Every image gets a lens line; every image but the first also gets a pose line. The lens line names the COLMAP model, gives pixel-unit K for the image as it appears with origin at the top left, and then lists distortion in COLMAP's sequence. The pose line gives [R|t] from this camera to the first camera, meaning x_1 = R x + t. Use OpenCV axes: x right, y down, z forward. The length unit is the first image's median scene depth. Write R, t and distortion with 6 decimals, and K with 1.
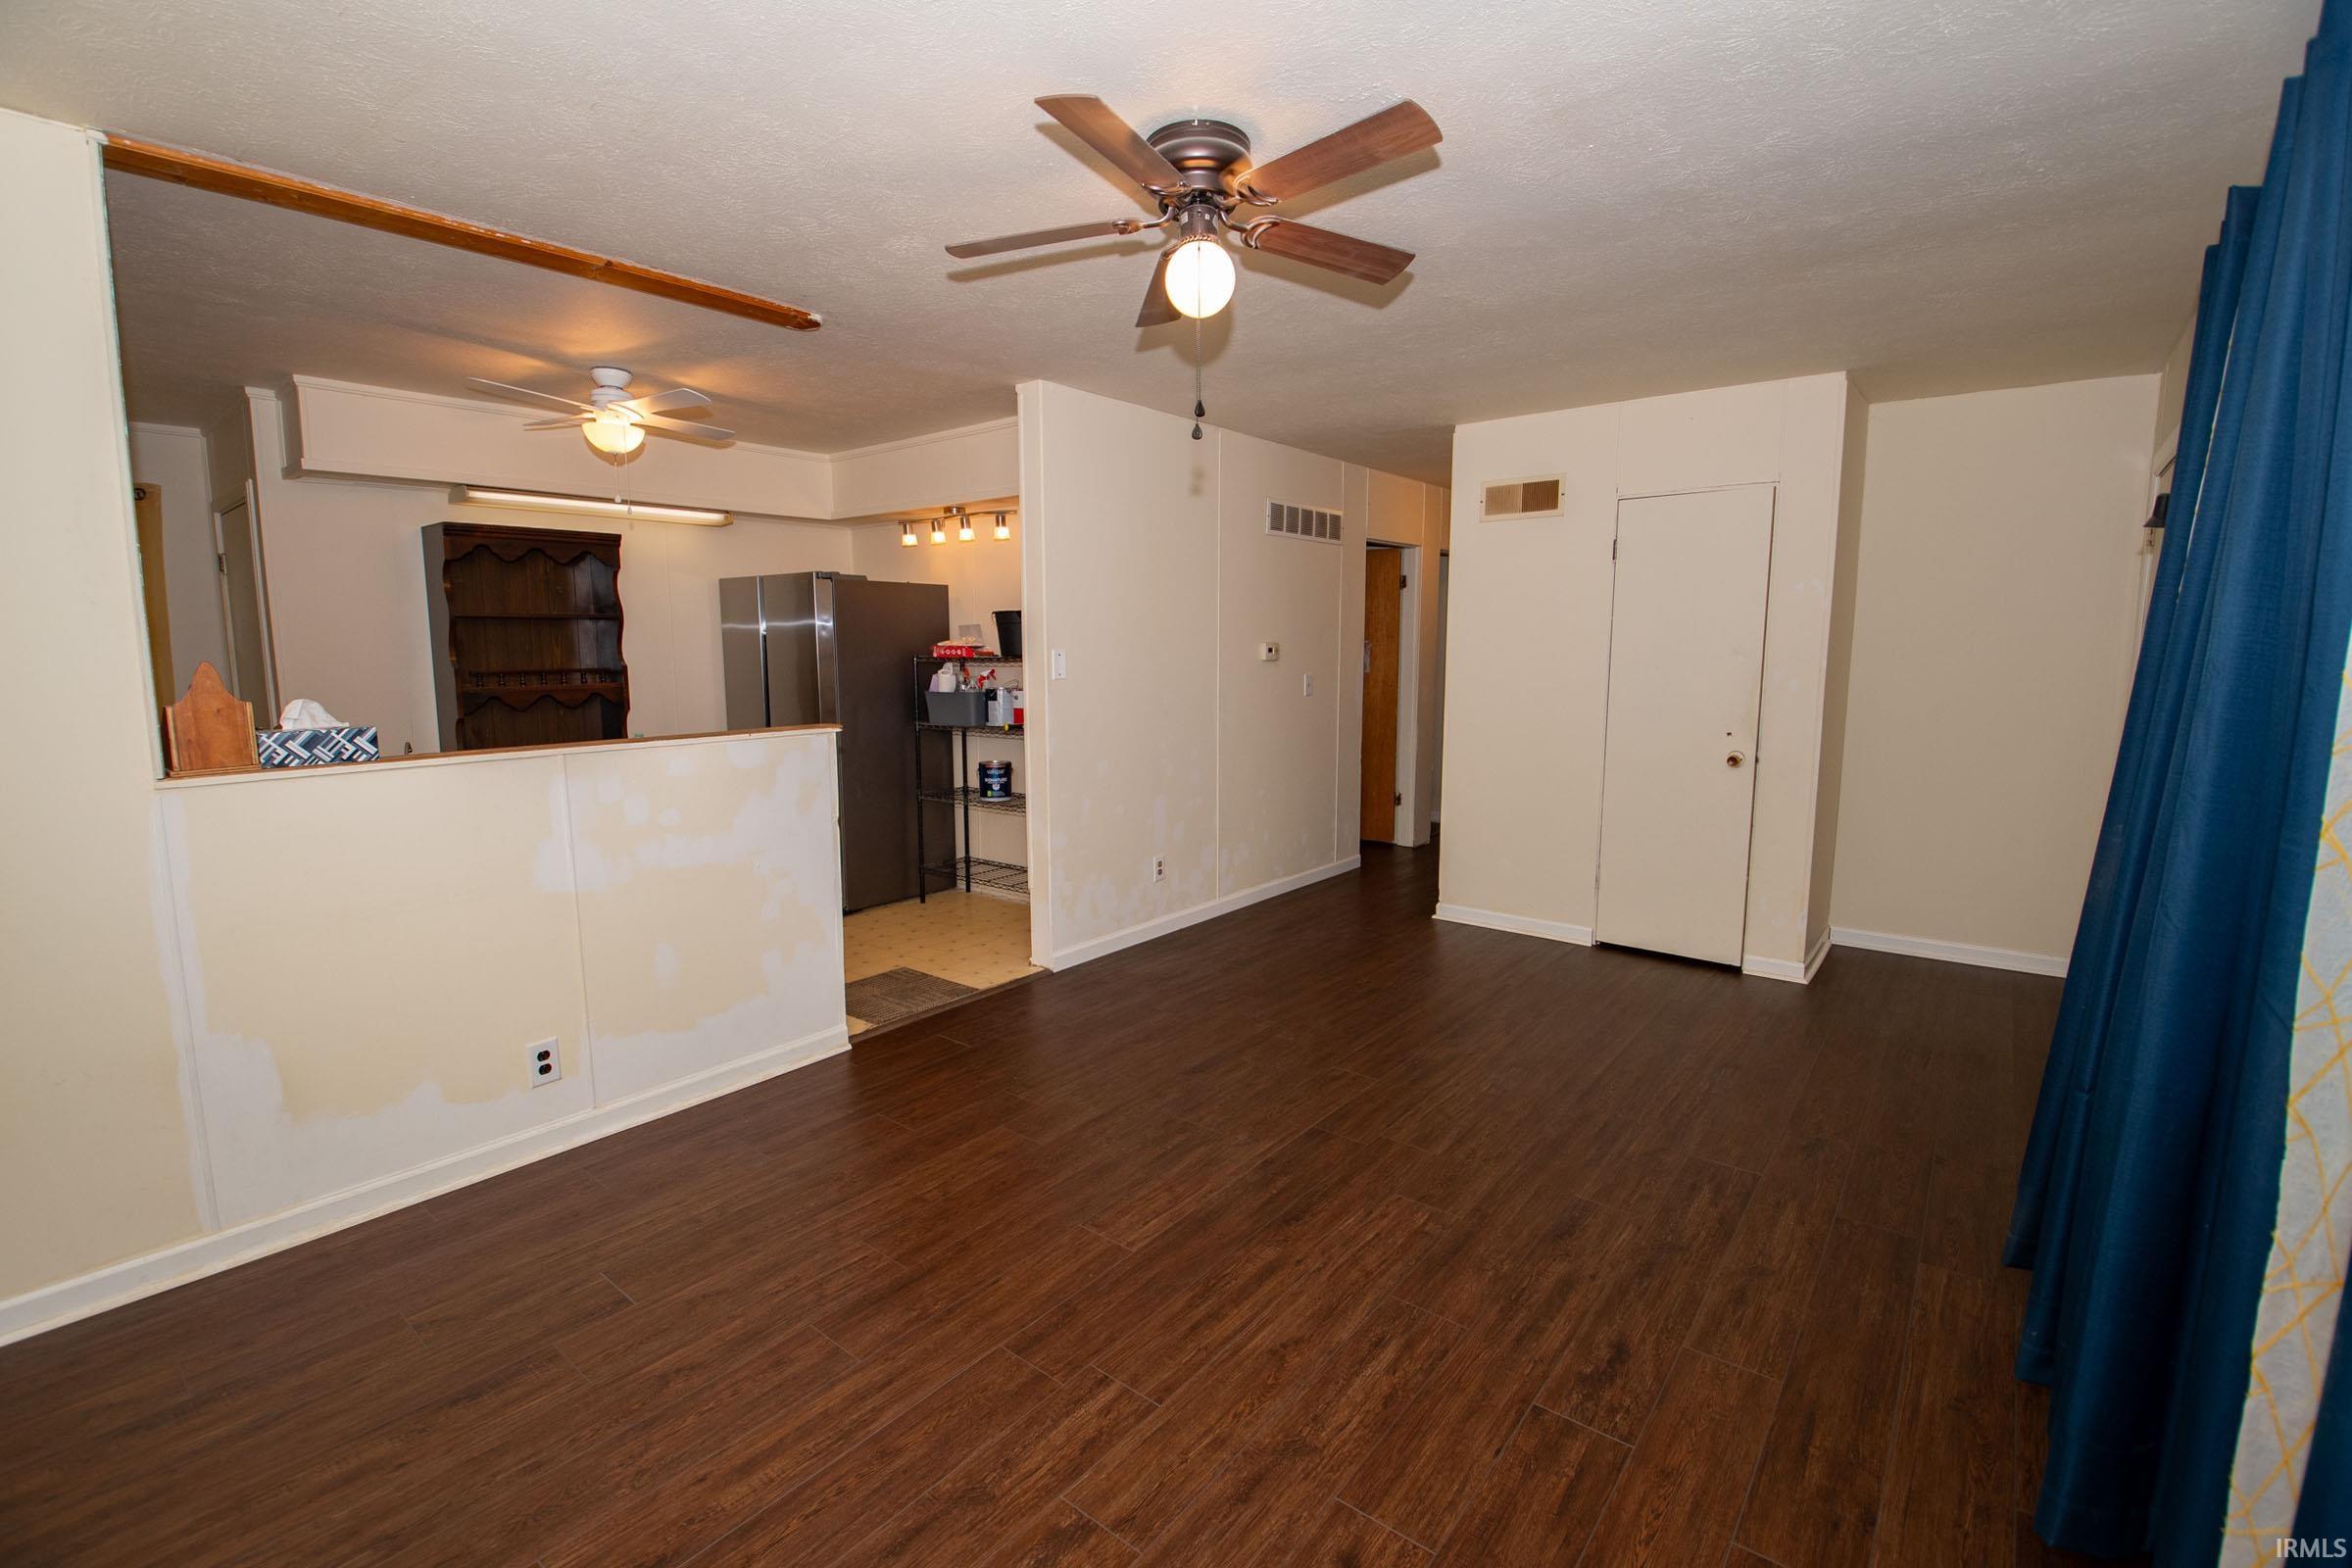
lens RADIAL K [[1037.7, 0, 1160.4], [0, 1037.7, 771.5], [0, 0, 1]] dist [0.022051, -0.030495]
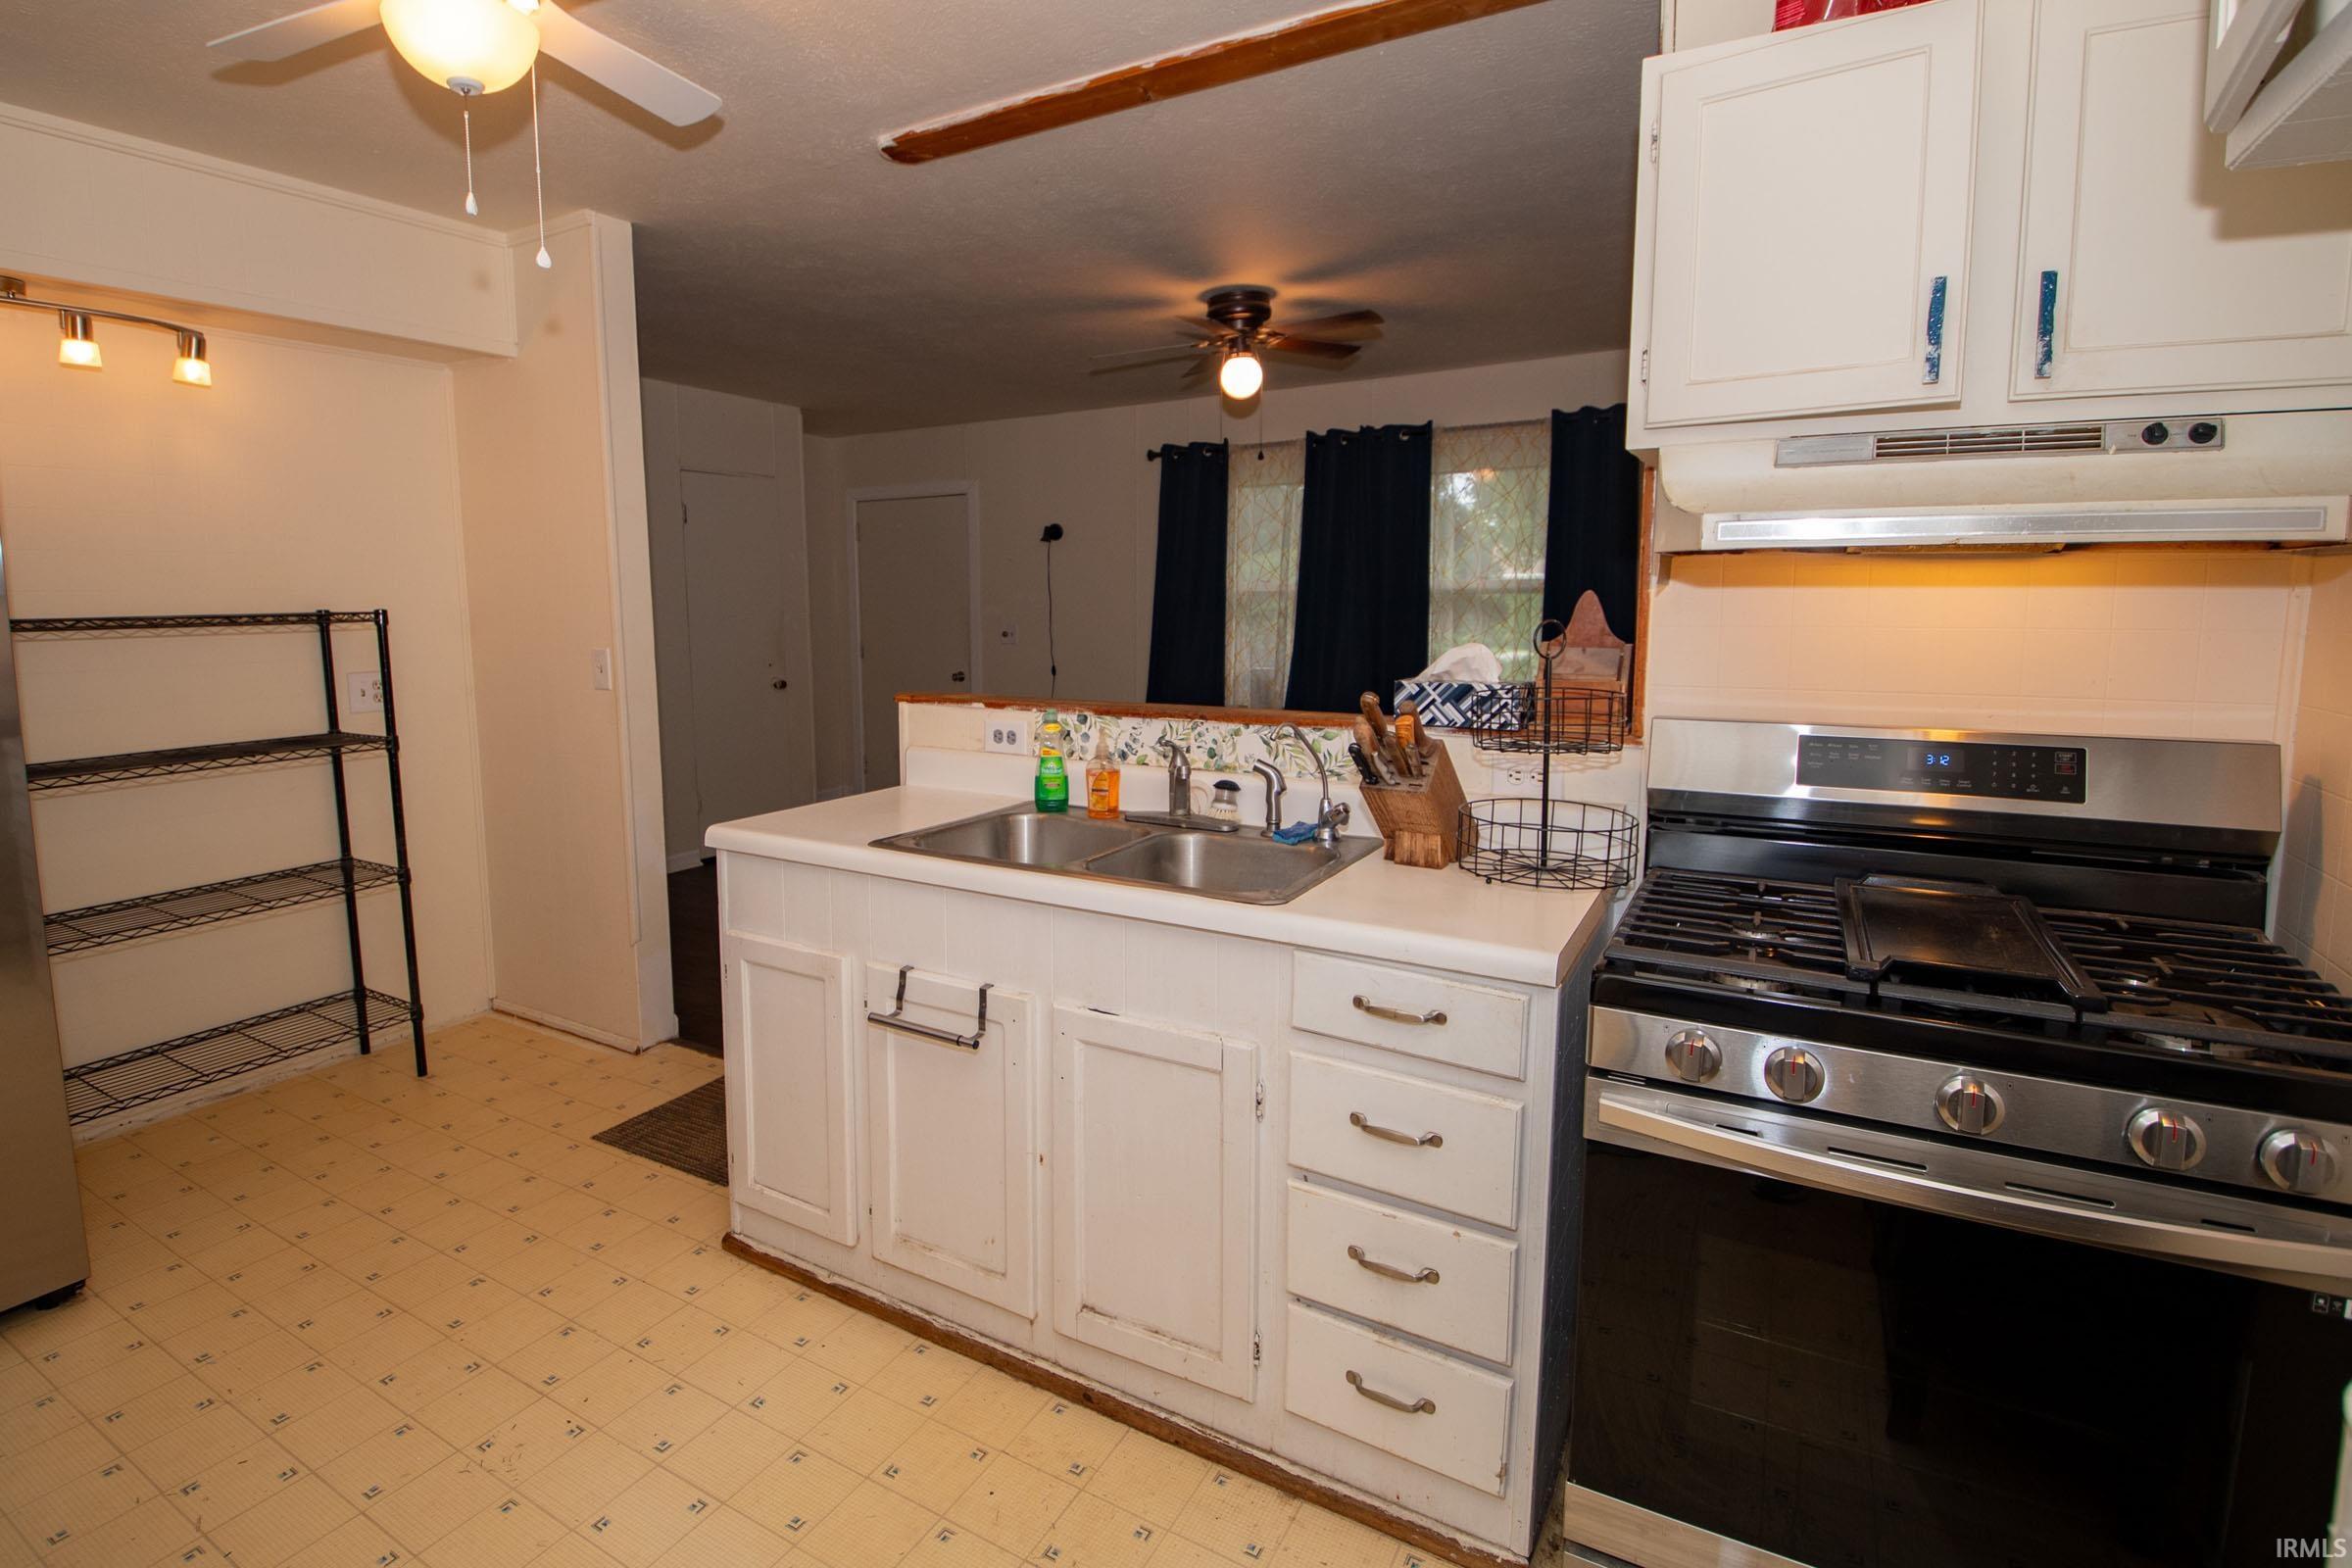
lens RADIAL K [[1124.5, 0, 1107.0], [0, 1124.5, 728.2], [0, 0, 1]] dist [0.028689, -0.042527]
pose [[-0.152528, -0.108969, 0.982273, -1.572093], [0.130232, 0.983020, 0.129275, -0.147381], [-0.979681, 0.147642, -0.135747, 1.358833]]
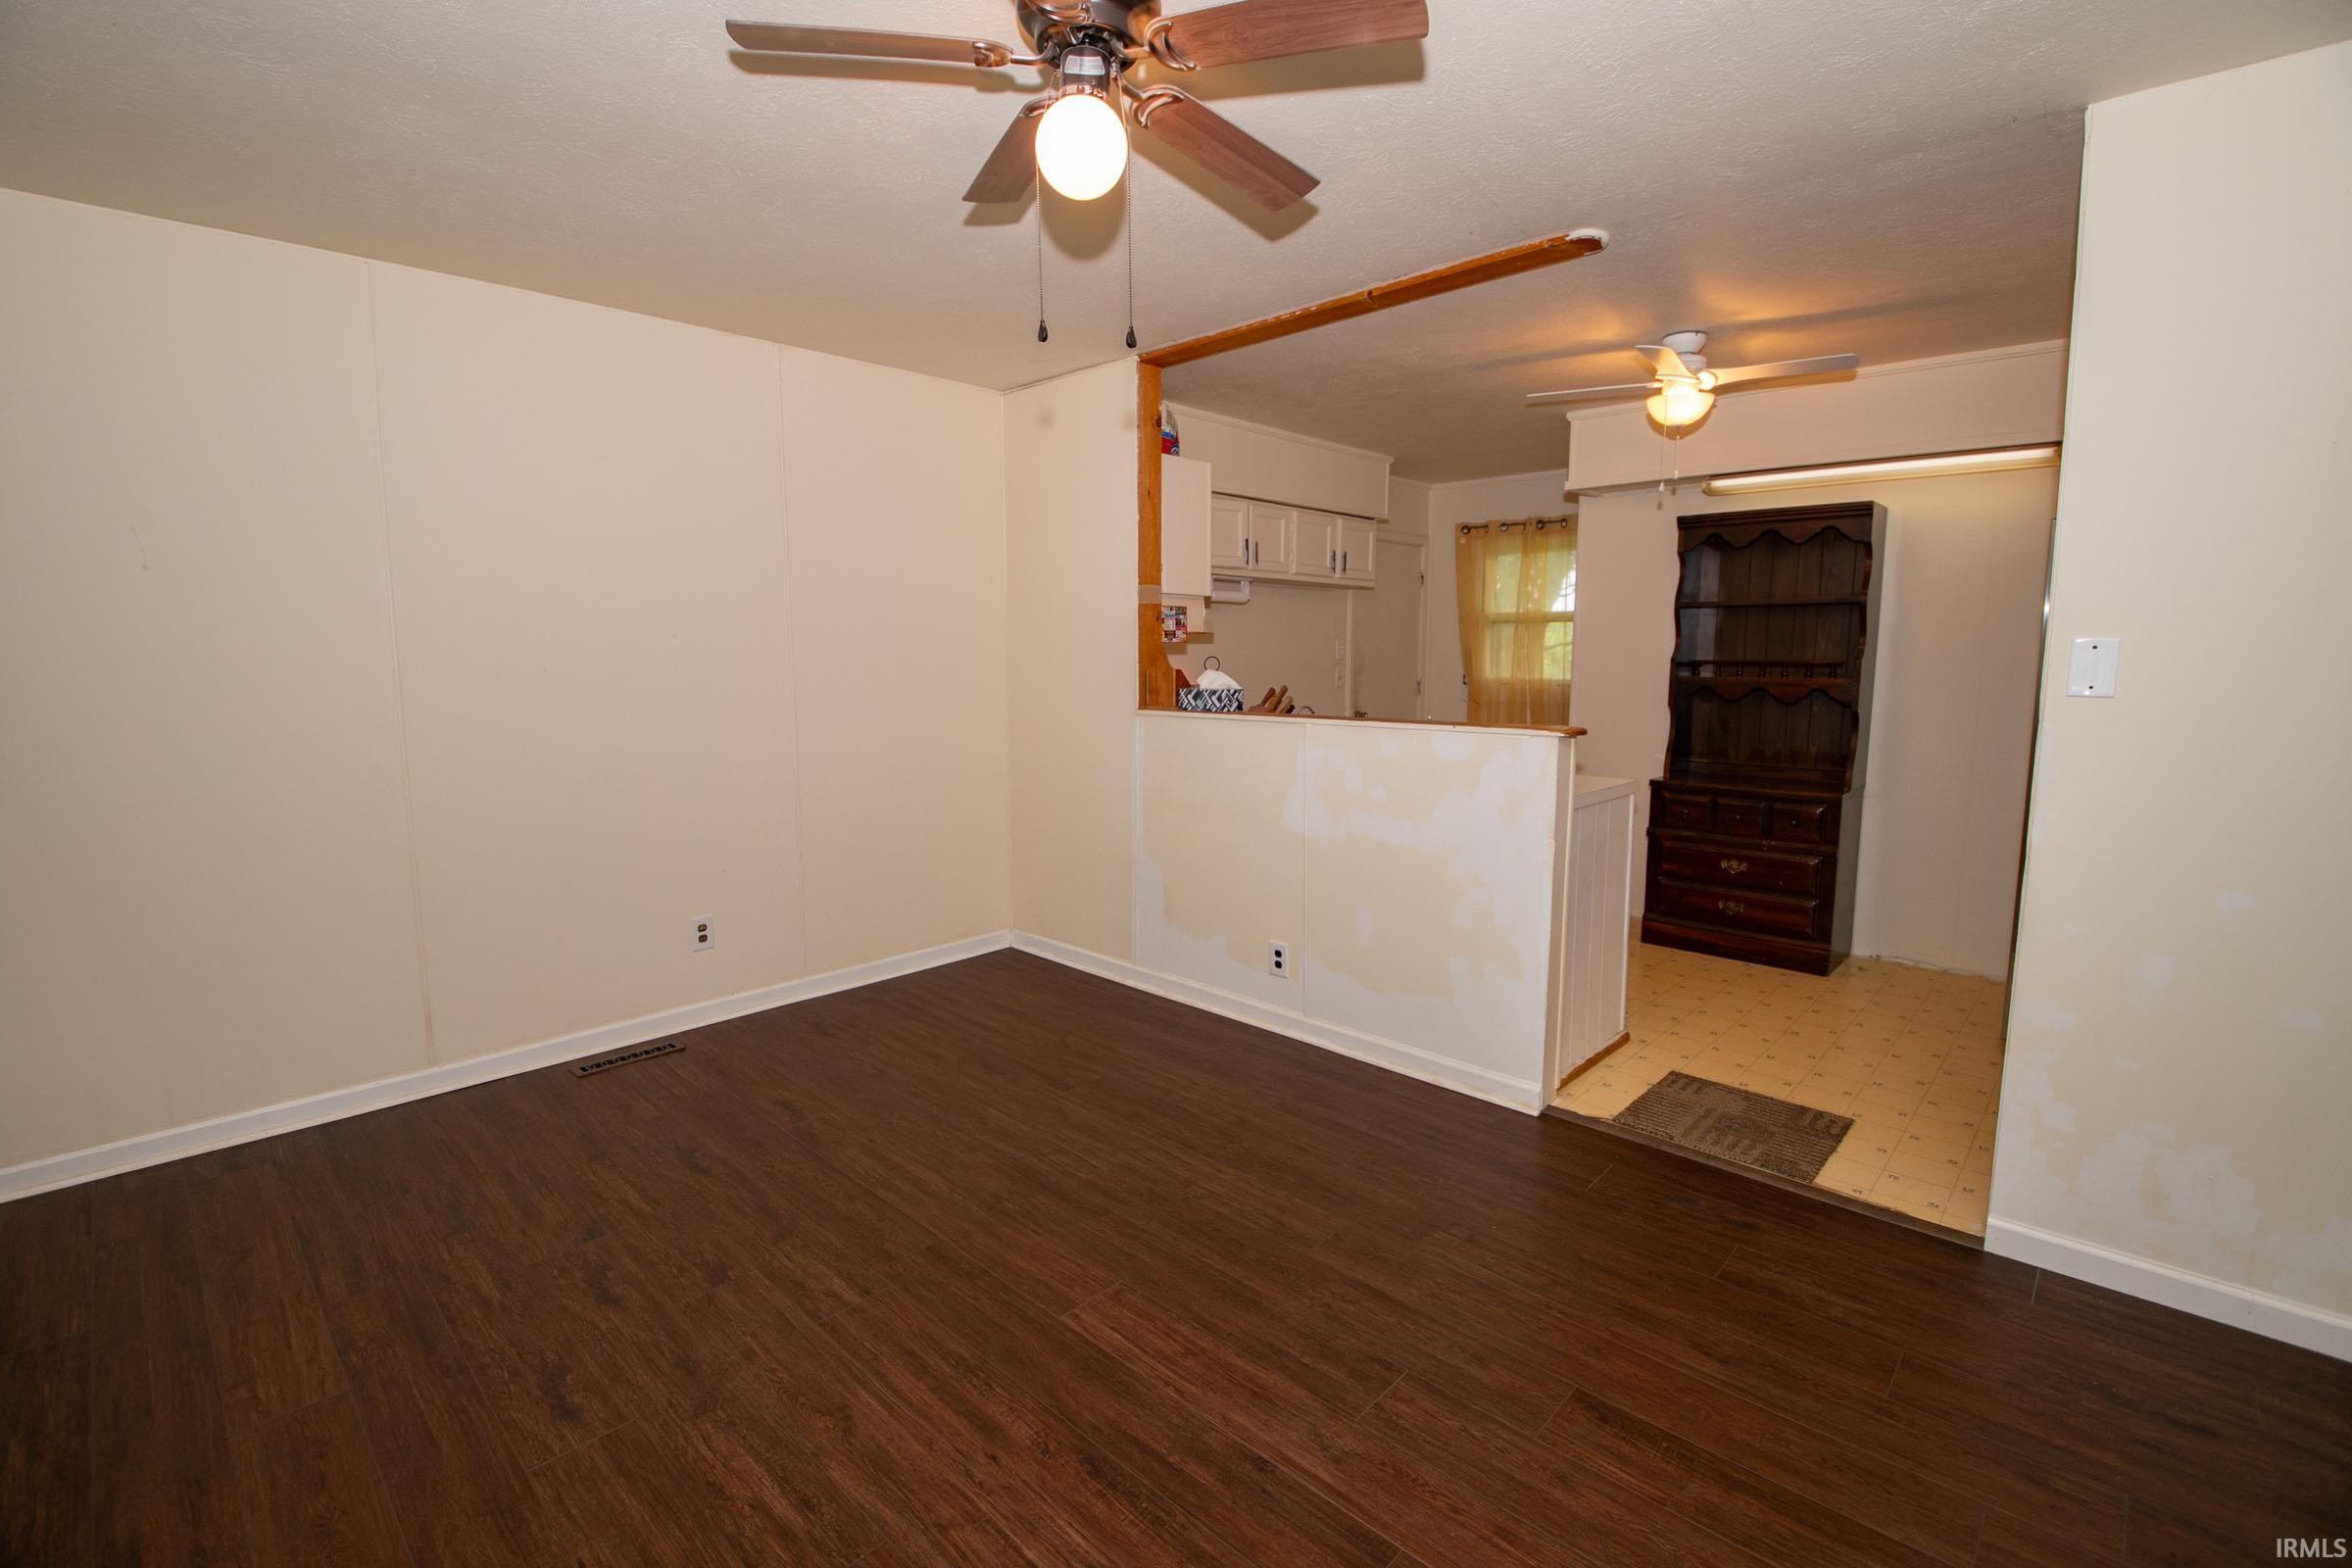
lens RADIAL K [[1027.5, 0, 1145.8], [0, 1027.5, 768.5], [0, 0, 1]] dist [0.016122, -0.027442]
pose [[-0.089739, 0.124437, -0.988161, 0.731435], [-0.118299, 0.983809, 0.134632, -0.118021], [0.988915, 0.128981, -0.073565, 1.015913]]
